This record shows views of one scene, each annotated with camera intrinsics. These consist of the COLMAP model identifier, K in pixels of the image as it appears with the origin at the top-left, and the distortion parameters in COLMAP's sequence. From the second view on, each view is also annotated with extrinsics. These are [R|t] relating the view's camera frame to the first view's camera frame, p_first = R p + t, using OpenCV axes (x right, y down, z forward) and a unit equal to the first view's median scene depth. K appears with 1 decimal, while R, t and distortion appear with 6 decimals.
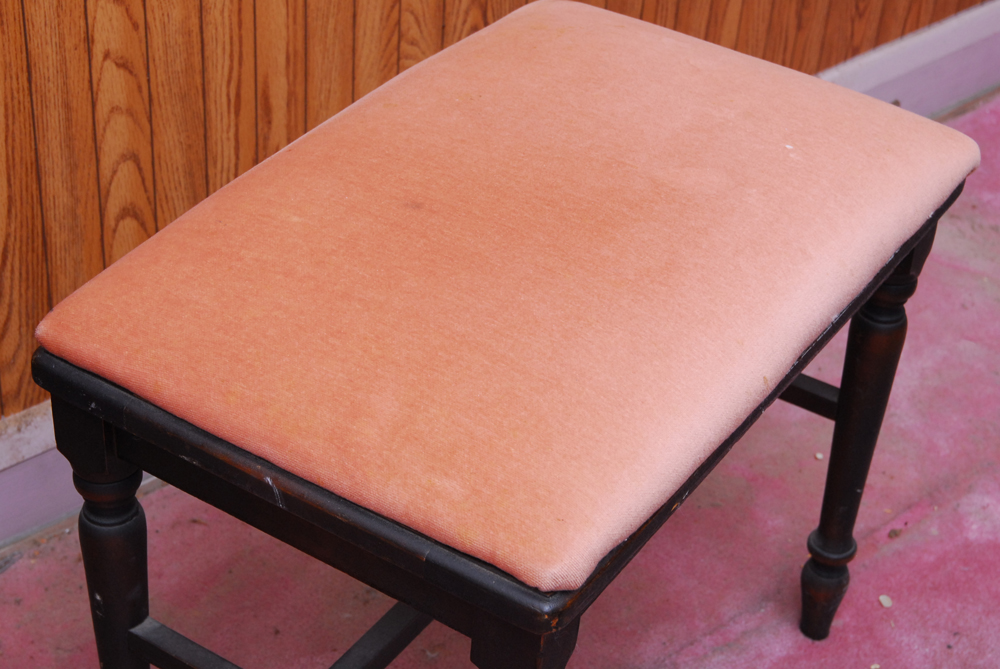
lens RADIAL K [[1924.5, 0, 503.8], [0, 1924.5, 336.0], [0, 0, 1]] dist [0.036386, 0.000000]
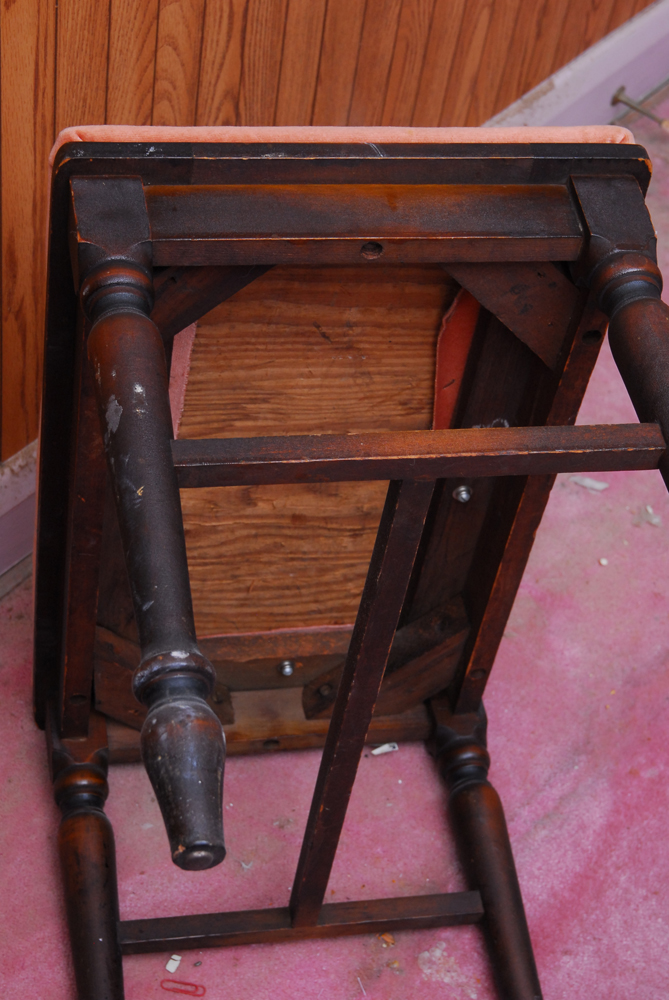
lens RADIAL K [[1924.5, 0, 336.3], [0, 1924.5, 509.9], [0, 0, 1]] dist [0.036386, 0.000000]
pose [[0.987342, -0.066701, 0.143900, -0.108633], [0.032241, 0.972735, 0.229669, -0.198875], [-0.155296, -0.222122, 0.962572, 0.124991]]
